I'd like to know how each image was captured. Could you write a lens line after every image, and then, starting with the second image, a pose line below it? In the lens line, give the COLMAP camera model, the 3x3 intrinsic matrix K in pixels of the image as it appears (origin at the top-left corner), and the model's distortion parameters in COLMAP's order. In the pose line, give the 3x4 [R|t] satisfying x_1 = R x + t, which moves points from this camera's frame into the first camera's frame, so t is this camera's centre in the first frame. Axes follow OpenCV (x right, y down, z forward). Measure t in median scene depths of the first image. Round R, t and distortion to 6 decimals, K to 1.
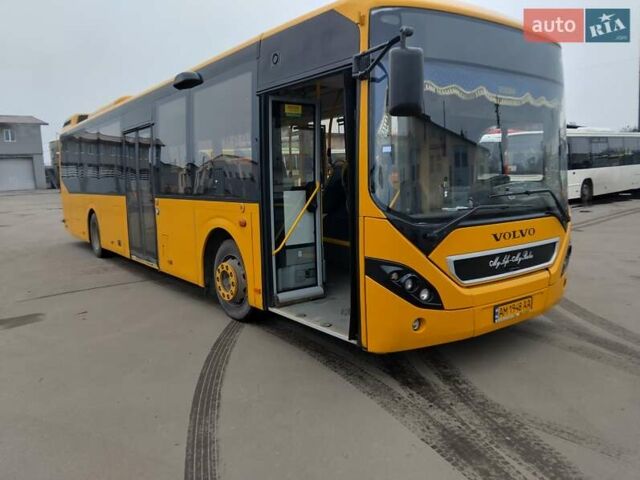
lens RADIAL K [[497.9, 0, 320.0], [0, 497.9, 240.0], [0, 0, 1]] dist [0.035382, -0.084332]
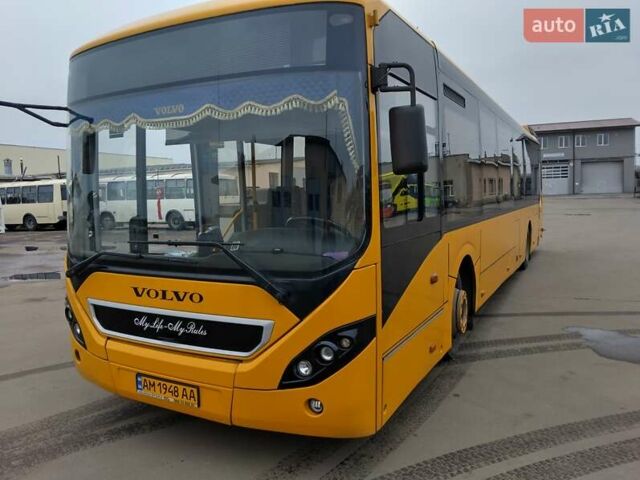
lens RADIAL K [[497.9, 0, 320.0], [0, 497.9, 240.0], [0, 0, 1]] dist [0.035382, -0.084332]
pose [[0.430985, 0.110562, -0.895560, 1.167810], [-0.113335, 0.991239, 0.067832, -0.174038], [0.895213, 0.072264, 0.439740, 0.859104]]
